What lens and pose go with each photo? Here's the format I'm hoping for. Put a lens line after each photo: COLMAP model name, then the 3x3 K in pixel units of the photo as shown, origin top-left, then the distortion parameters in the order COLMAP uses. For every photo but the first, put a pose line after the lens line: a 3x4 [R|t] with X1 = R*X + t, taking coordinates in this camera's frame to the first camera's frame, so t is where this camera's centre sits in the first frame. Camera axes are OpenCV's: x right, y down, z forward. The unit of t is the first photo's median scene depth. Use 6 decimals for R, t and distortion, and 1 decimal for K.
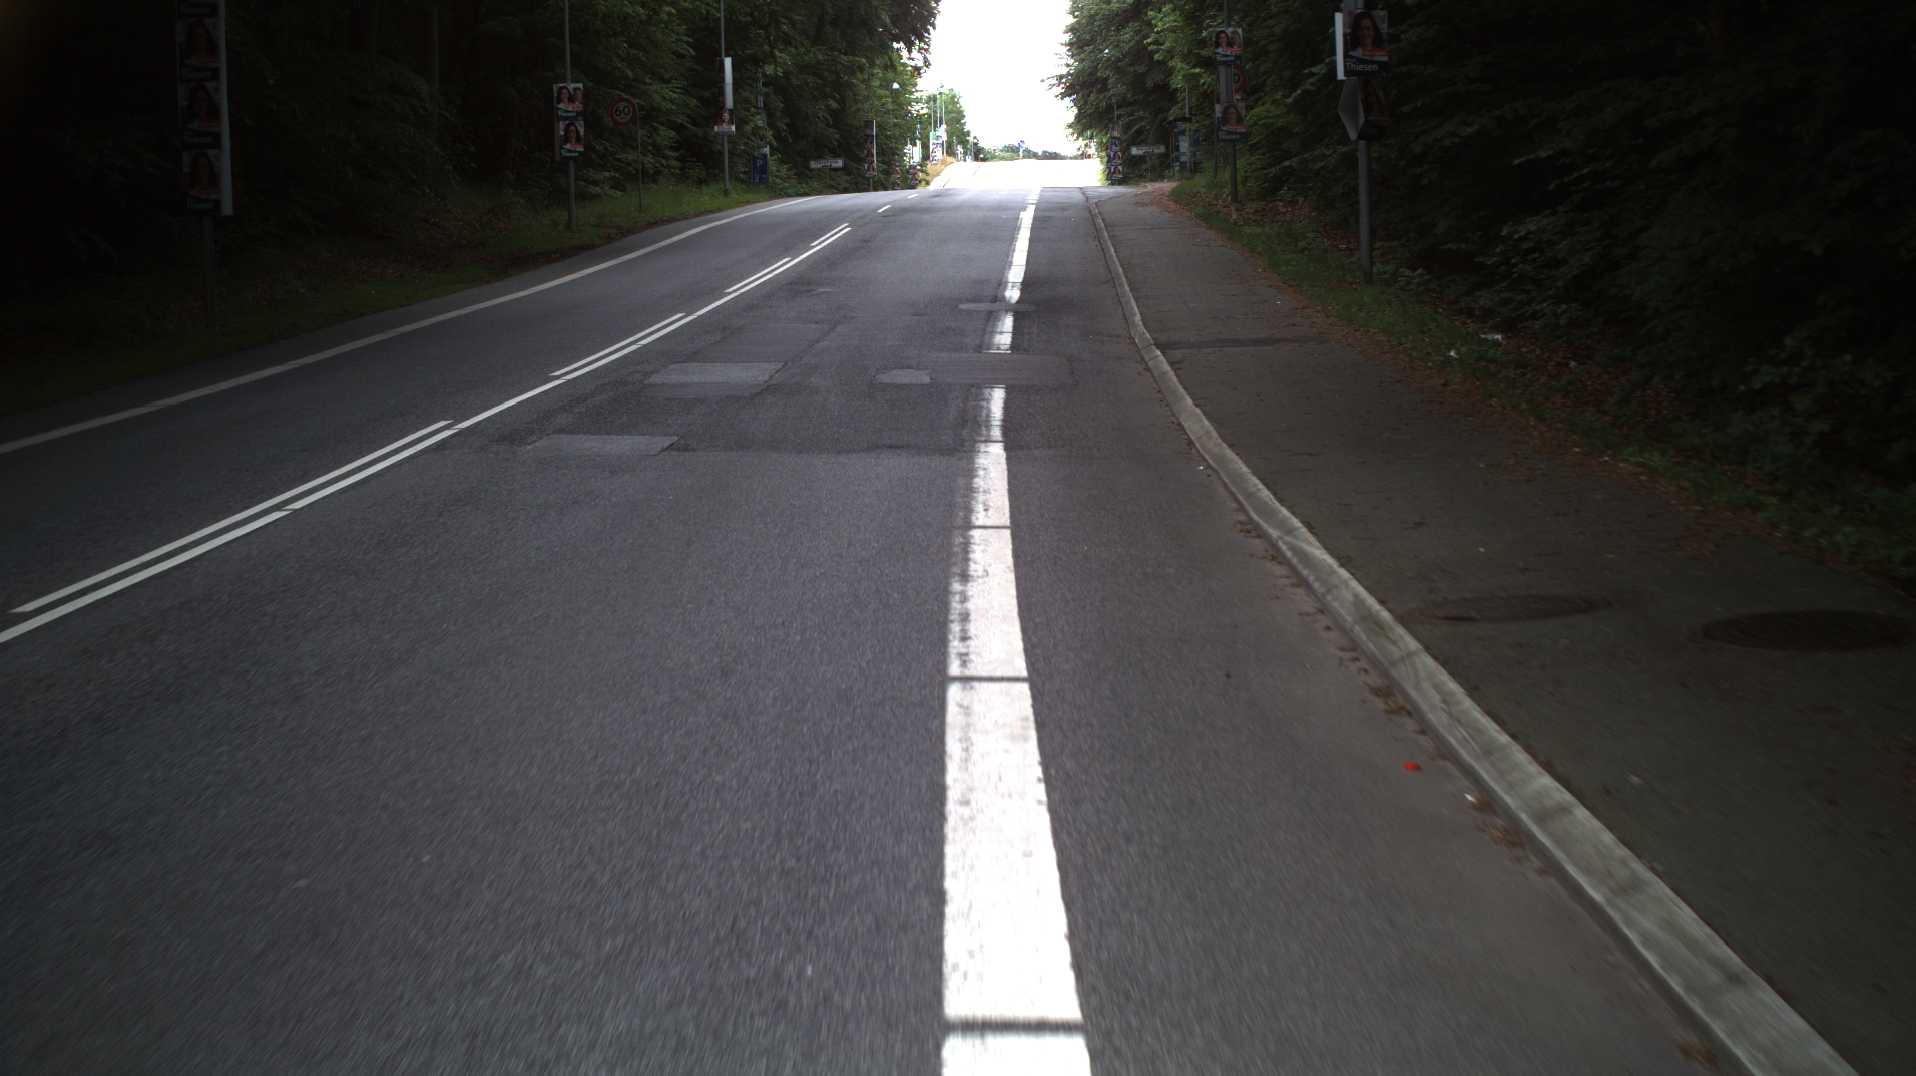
lens RADIAL K [[3460.9, 0, 958.0], [0, 3460.9, 538.0], [0, 0, 1]] dist [-0.345771, 0.463976]
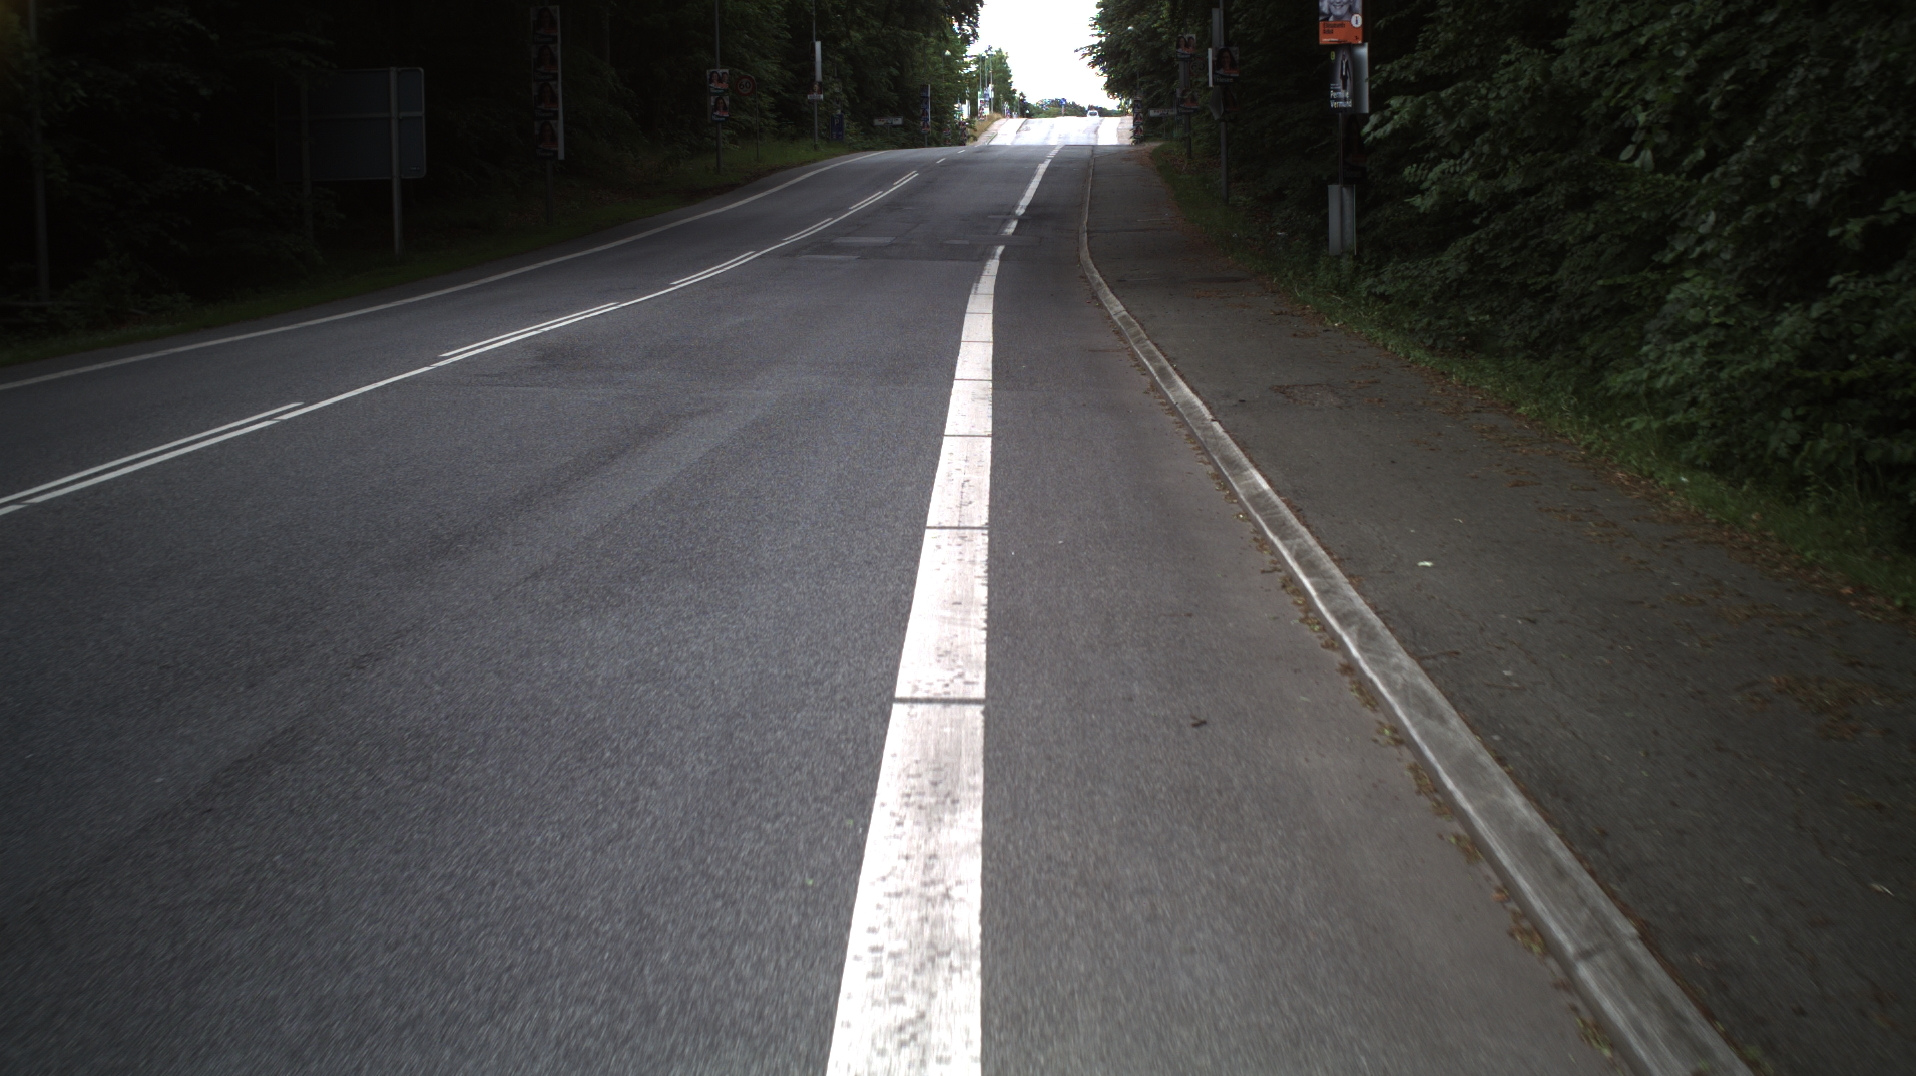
lens RADIAL K [[3460.9, 0, 958.0], [0, 3460.9, 538.0], [0, 0, 1]] dist [-0.345771, 0.463976]
pose [[0.999863, 0.010177, -0.013085, 0.005292], [-0.010000, 0.999859, 0.013479, 0.039083], [0.013221, -0.013346, 0.999824, -0.403505]]
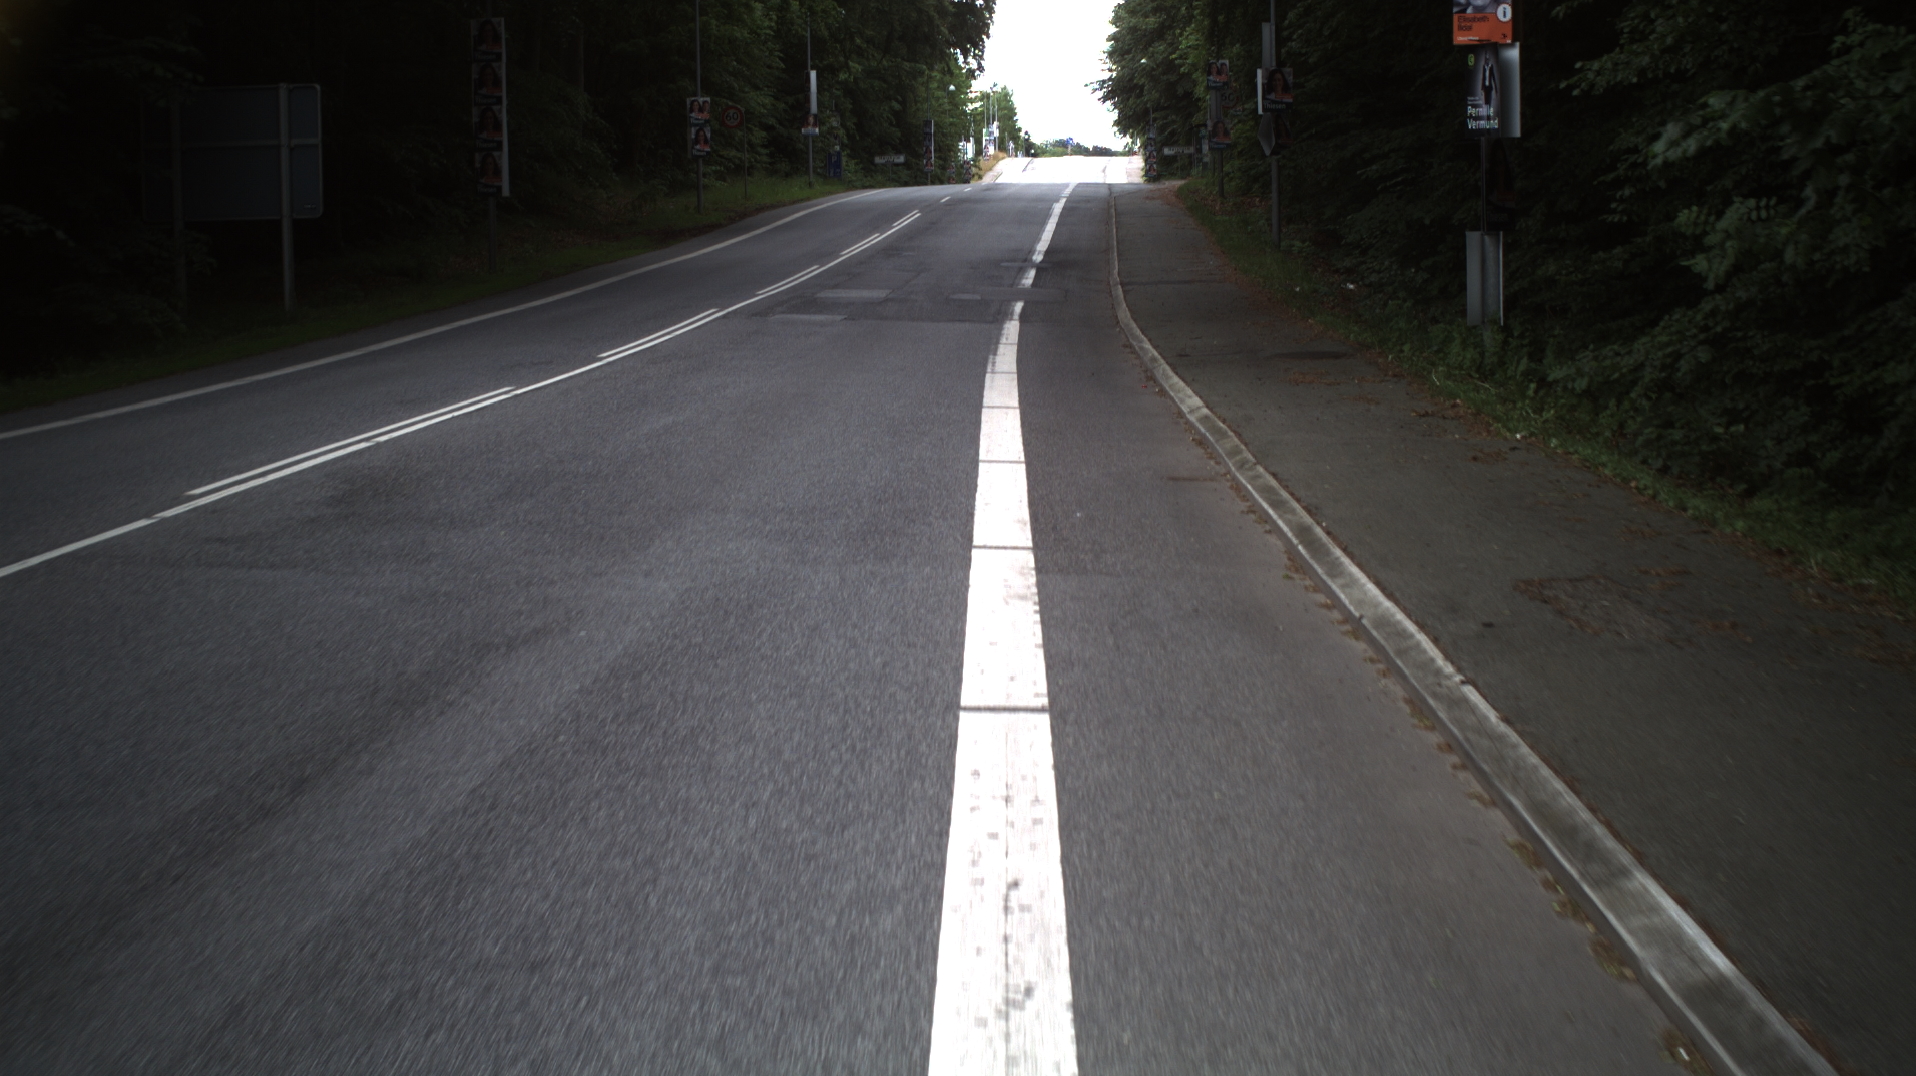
lens RADIAL K [[3460.9, 0, 958.0], [0, 3460.9, 538.0], [0, 0, 1]] dist [-0.345771, 0.463976]
pose [[0.999821, 0.012839, -0.013878, 0.002225], [-0.012812, 0.999916, 0.002055, 0.026550], [0.013903, -0.001877, 0.999902, -0.269545]]
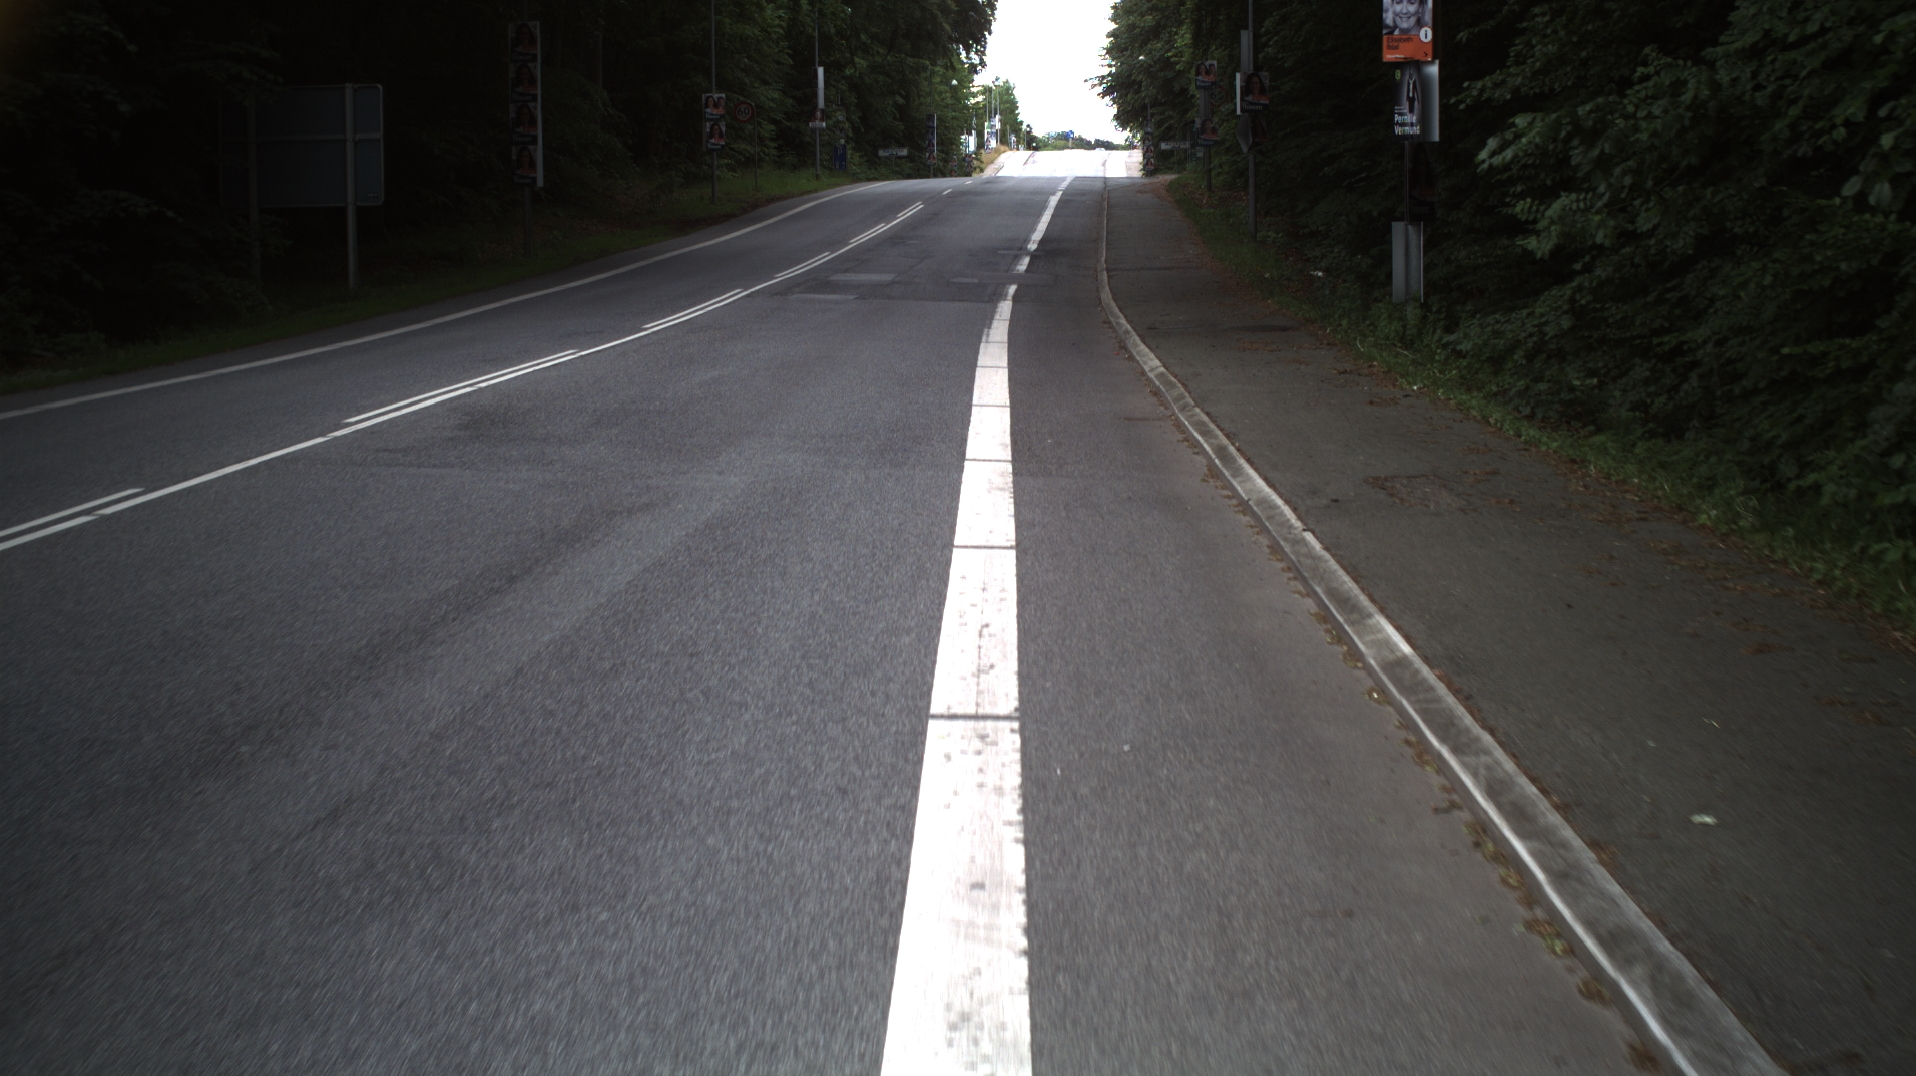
lens RADIAL K [[3460.9, 0, 958.0], [0, 3460.9, 538.0], [0, 0, 1]] dist [-0.345771, 0.463976]
pose [[0.999733, 0.018438, -0.013906, 0.003624], [-0.018380, 0.999822, 0.004279, 0.032945], [0.013983, -0.004023, 0.999894, -0.336710]]
